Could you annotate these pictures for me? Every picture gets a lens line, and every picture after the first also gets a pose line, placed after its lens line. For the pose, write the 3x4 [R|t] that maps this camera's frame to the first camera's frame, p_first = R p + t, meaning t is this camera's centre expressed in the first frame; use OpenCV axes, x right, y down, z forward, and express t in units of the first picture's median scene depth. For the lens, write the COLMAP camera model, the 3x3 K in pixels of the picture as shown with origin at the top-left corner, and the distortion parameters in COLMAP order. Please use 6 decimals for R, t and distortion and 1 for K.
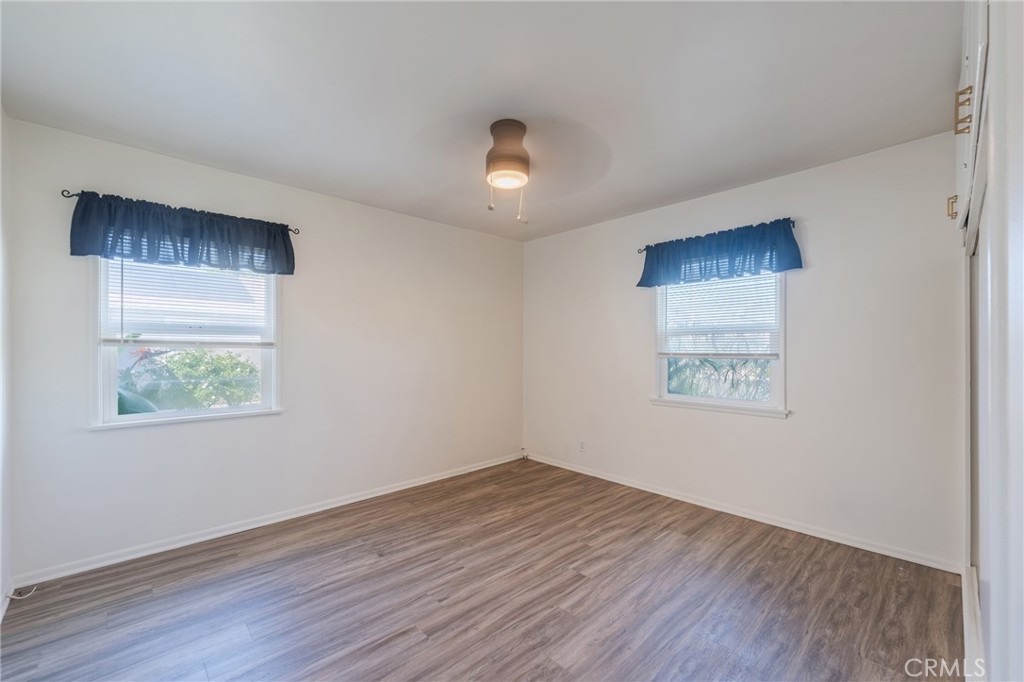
lens RADIAL K [[415.9, 0, 510.6], [0, 415.9, 346.6], [0, 0, 1]] dist [0.001712, -0.001021]
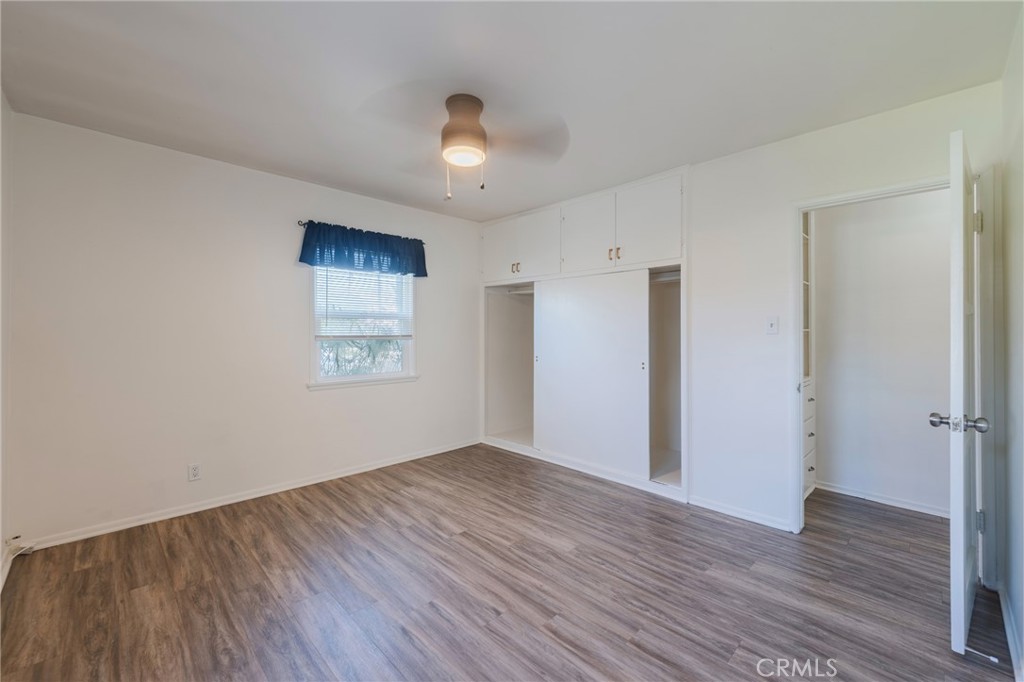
lens RADIAL K [[415.9, 0, 510.7], [0, 415.9, 334.0], [0, 0, 1]] dist [0.001712, -0.001021]
pose [[-0.013032, -0.006087, 0.999897, -0.734962], [-0.004263, 0.999973, 0.006032, 0.004320], [-0.999906, -0.004184, -0.013058, 0.686147]]
